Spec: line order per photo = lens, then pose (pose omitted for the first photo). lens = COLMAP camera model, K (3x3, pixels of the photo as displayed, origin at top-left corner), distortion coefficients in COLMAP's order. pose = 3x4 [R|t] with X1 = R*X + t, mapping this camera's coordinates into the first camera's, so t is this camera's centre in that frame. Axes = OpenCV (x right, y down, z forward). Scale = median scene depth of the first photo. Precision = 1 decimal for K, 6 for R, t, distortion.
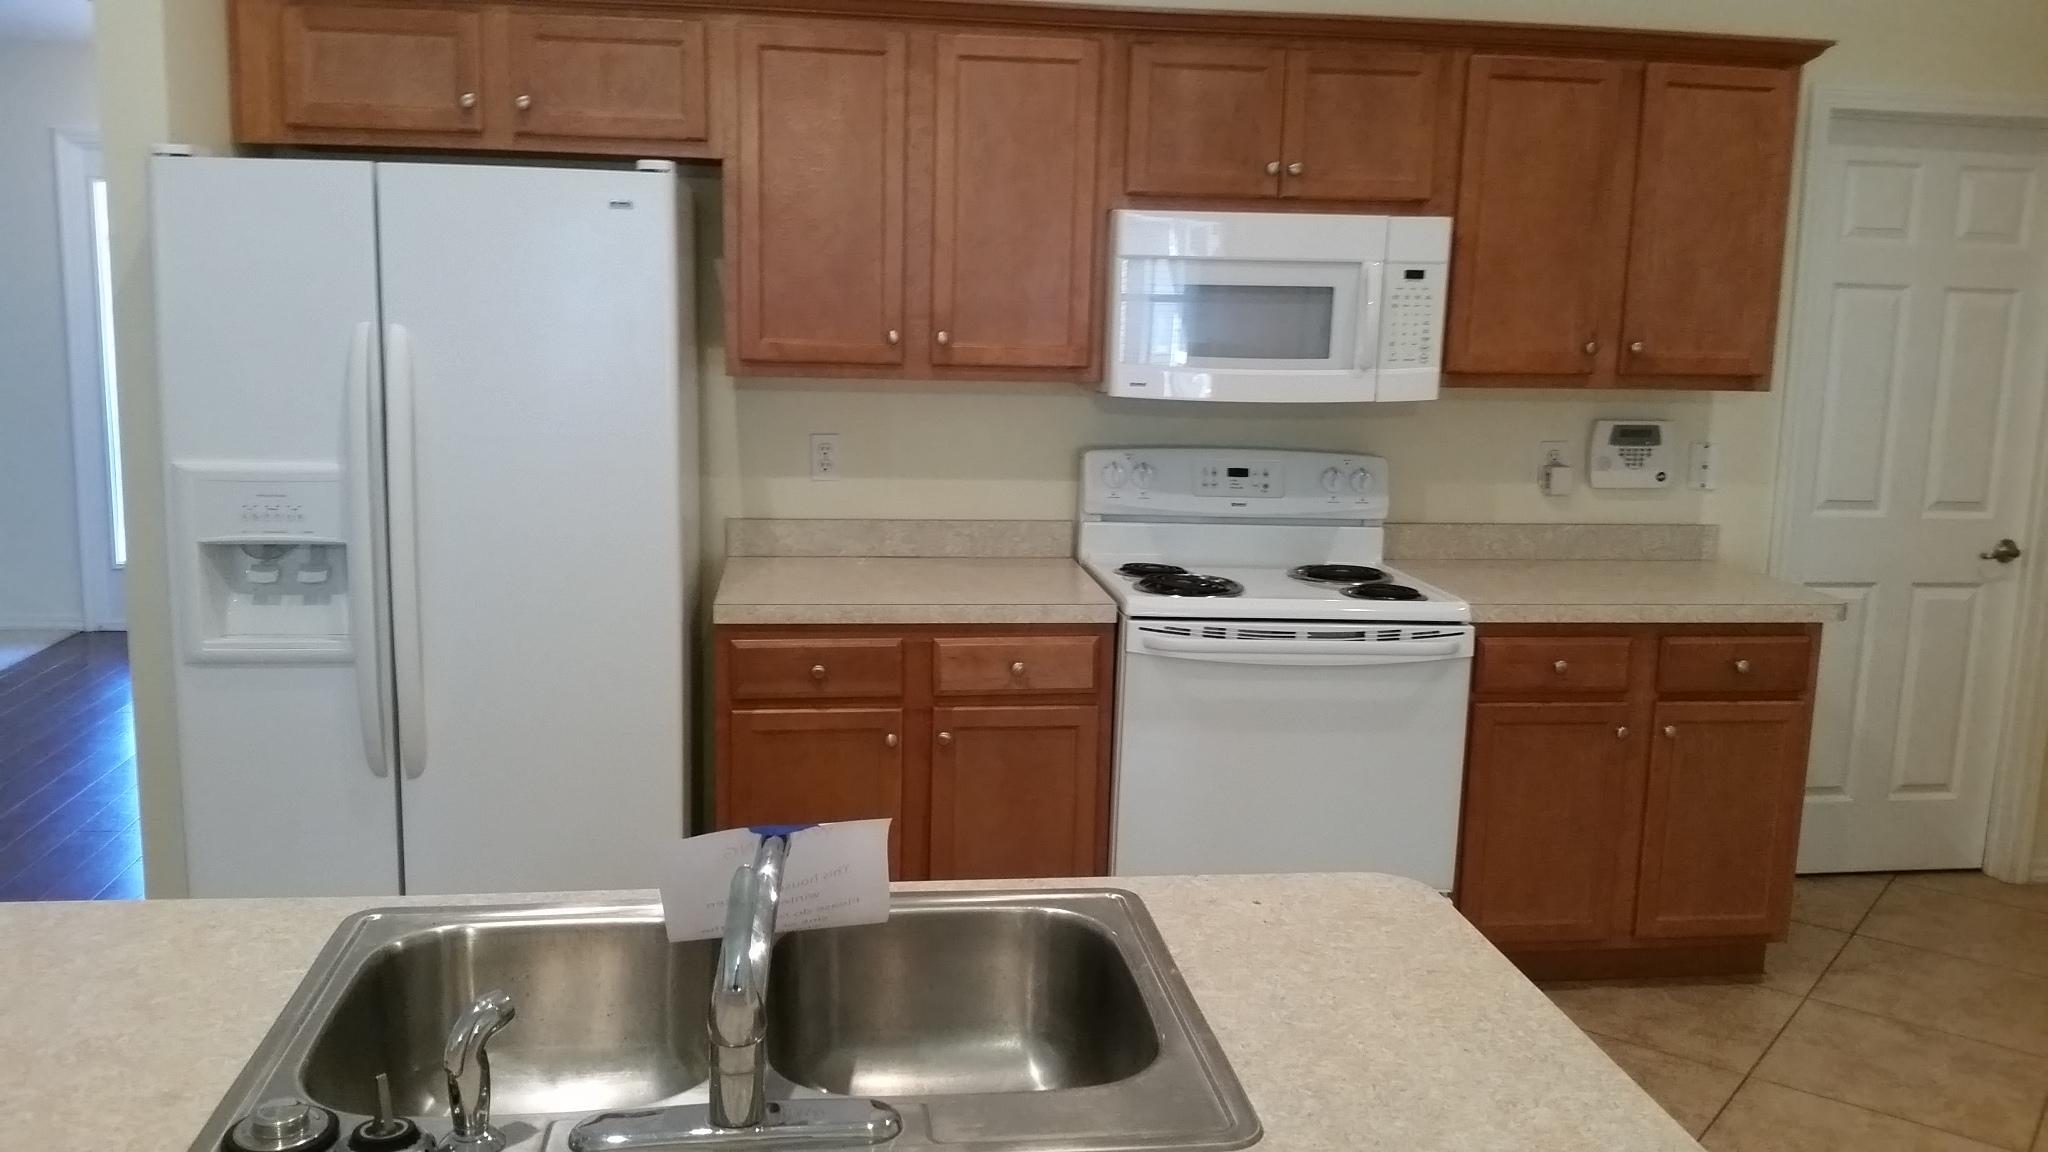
lens RADIAL K [[1678.1, 0, 1020.5], [0, 1678.1, 581.7], [0, 0, 1]] dist [0.151153, -0.361544]
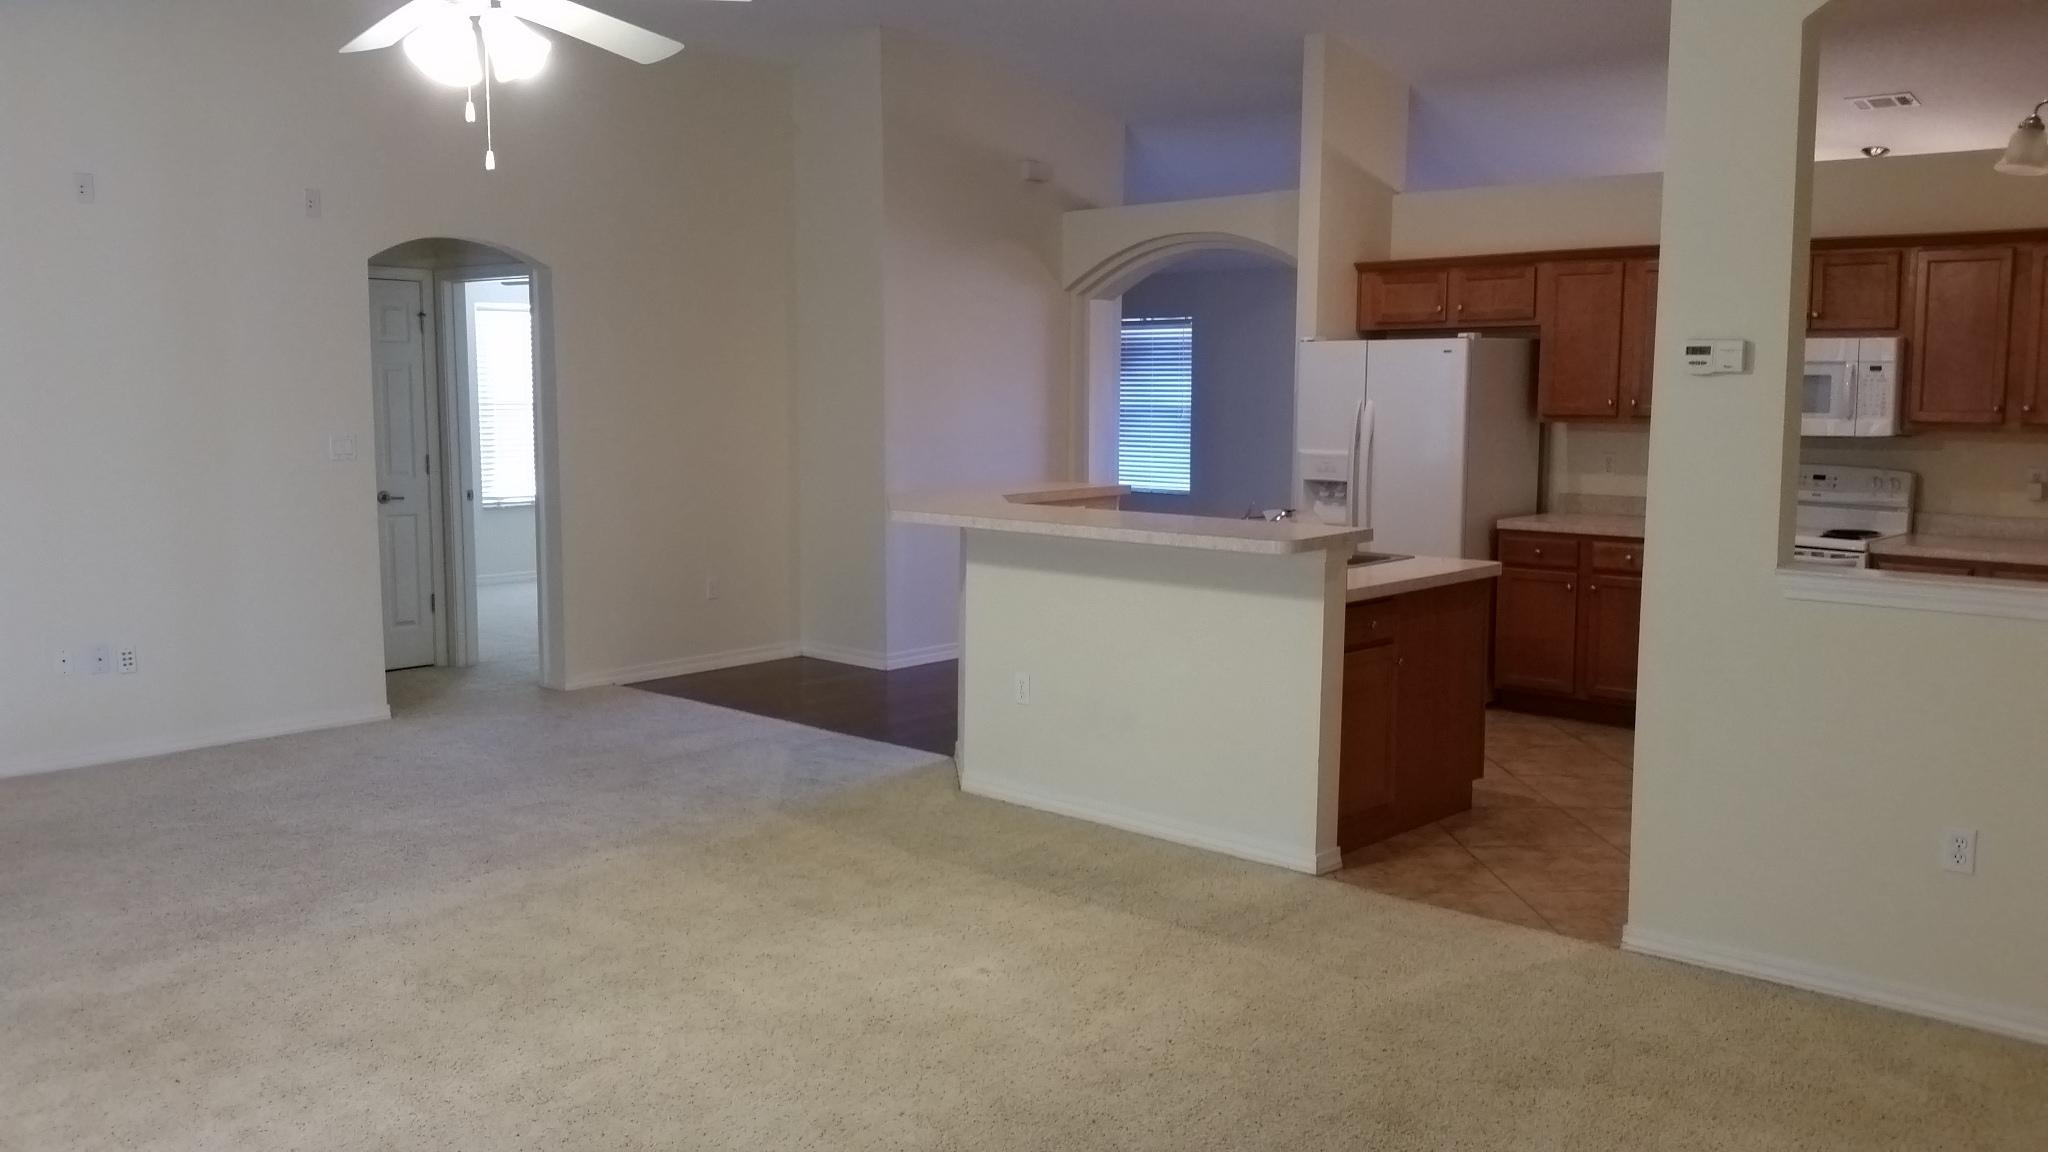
lens RADIAL K [[1678.1, 0, 1020.5], [0, 1678.1, 581.7], [0, 0, 1]] dist [0.151153, -0.361544]
pose [[0.642223, 0.069302, -0.763379, 1.056080], [-0.119540, 0.992775, -0.010440, 0.179977], [0.757139, 0.097959, 0.645867, -0.879437]]
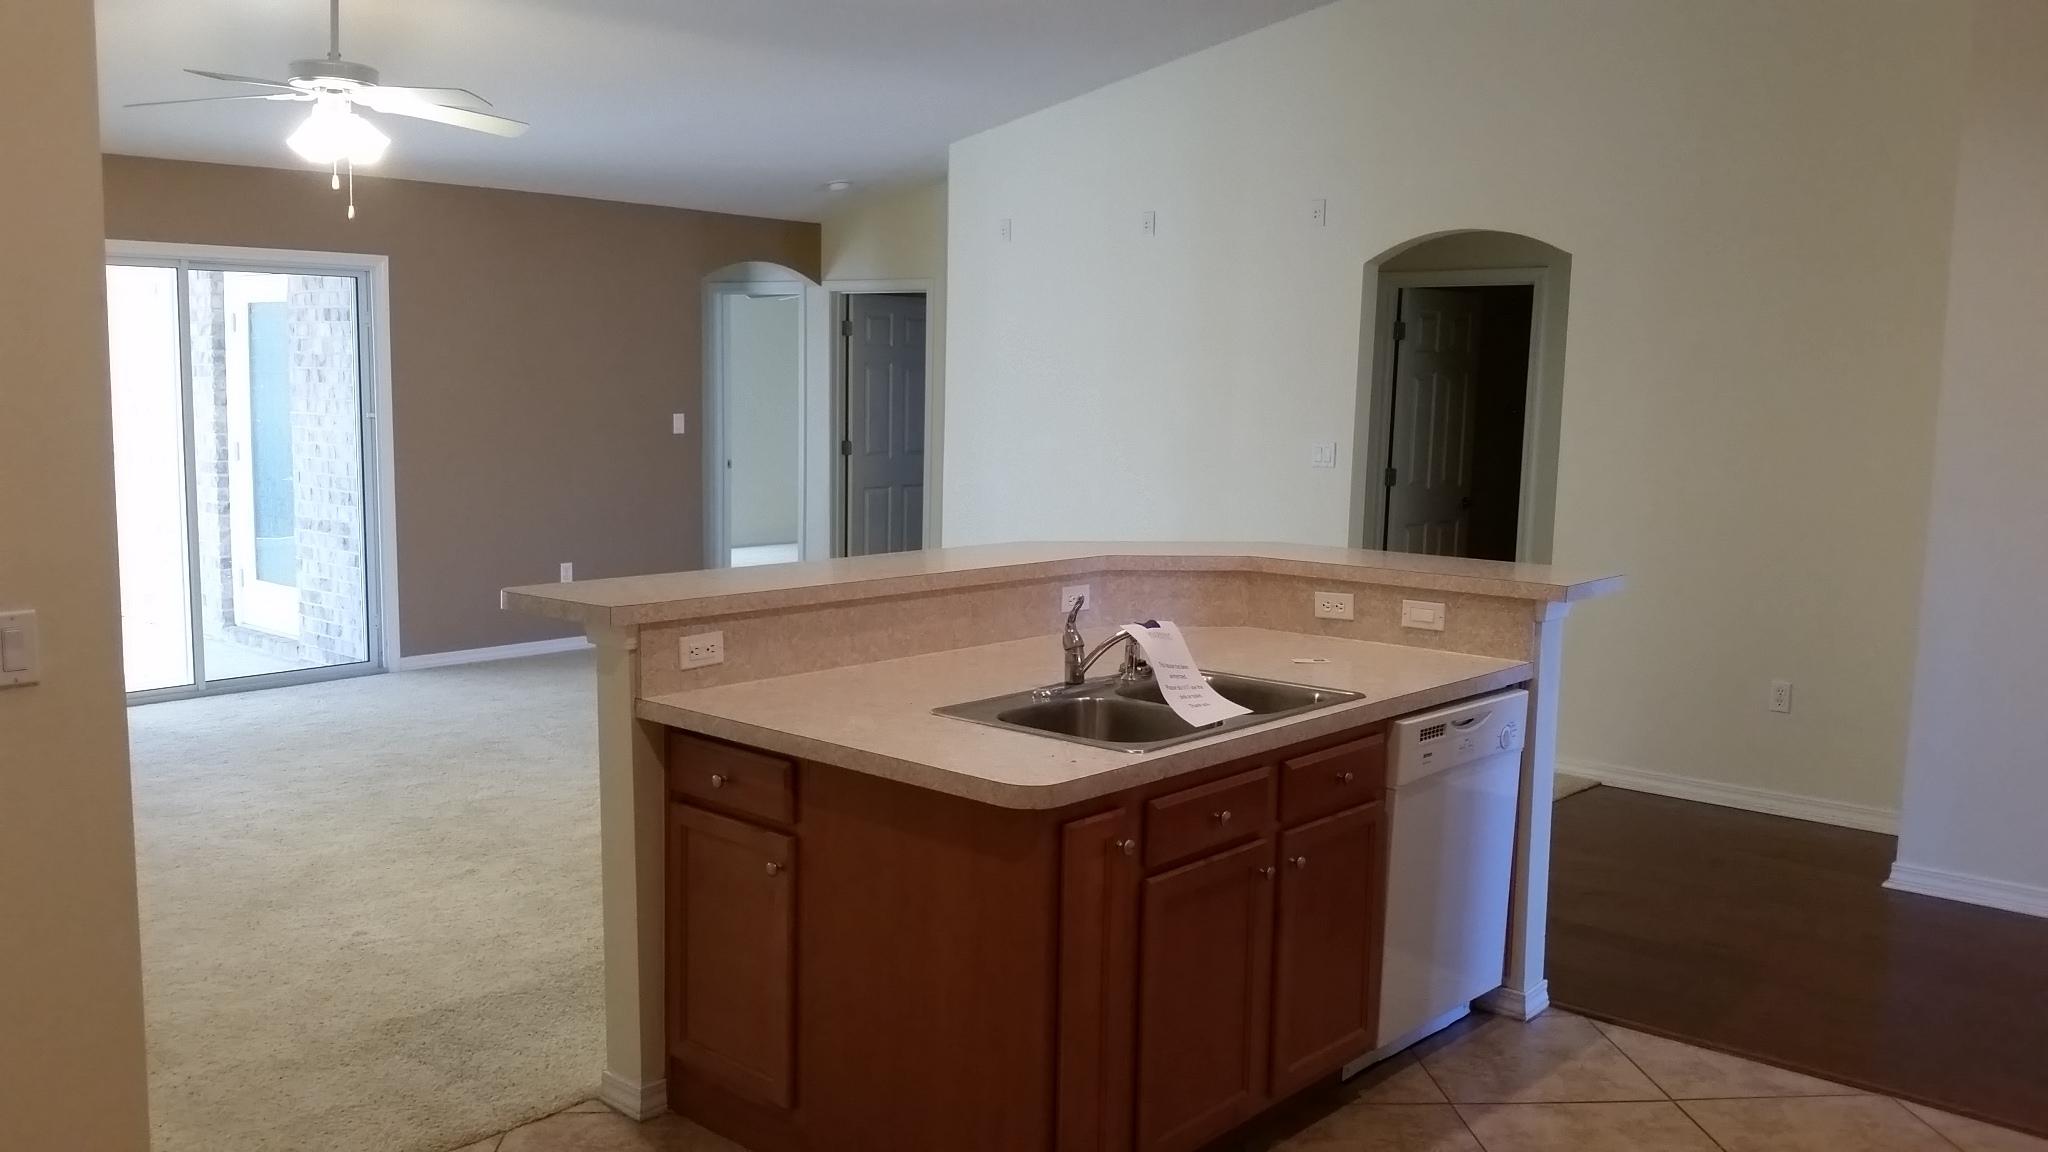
lens RADIAL K [[1678.1, 0, 1020.5], [0, 1678.1, 581.7], [0, 0, 1]] dist [0.151153, -0.361544]
pose [[-0.752122, 0.041663, -0.657705, 0.601772], [-0.149814, 0.961062, 0.232199, -0.161698], [0.641769, 0.273176, -0.716594, 1.007523]]
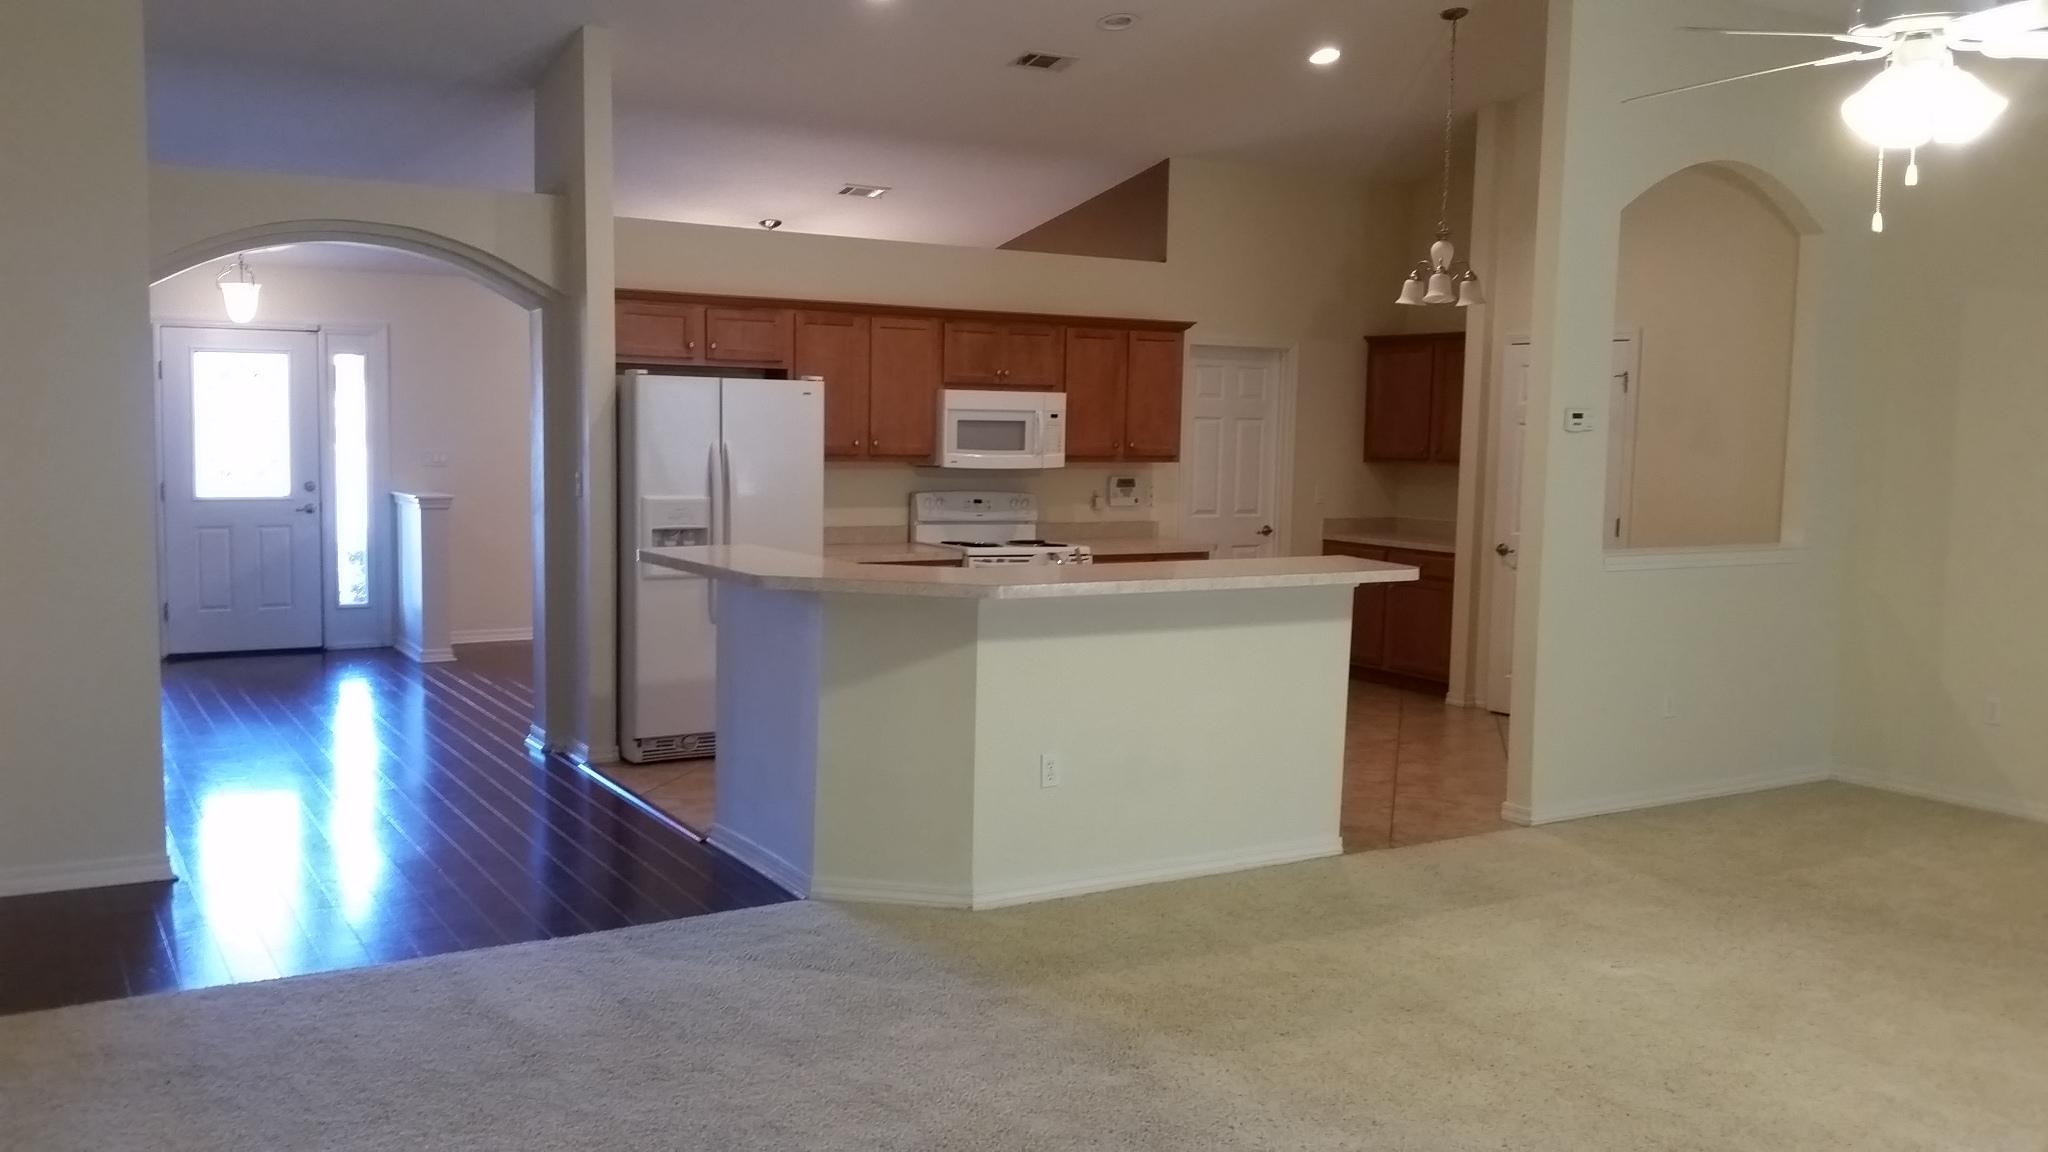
lens RADIAL K [[1678.1, 0, 1020.5], [0, 1678.1, 581.7], [0, 0, 1]] dist [0.151153, -0.361544]
pose [[0.915757, -0.046714, 0.399007, -0.778699], [0.073440, 0.995946, -0.051952, 0.176470], [-0.394962, 0.076878, 0.915475, -1.163401]]
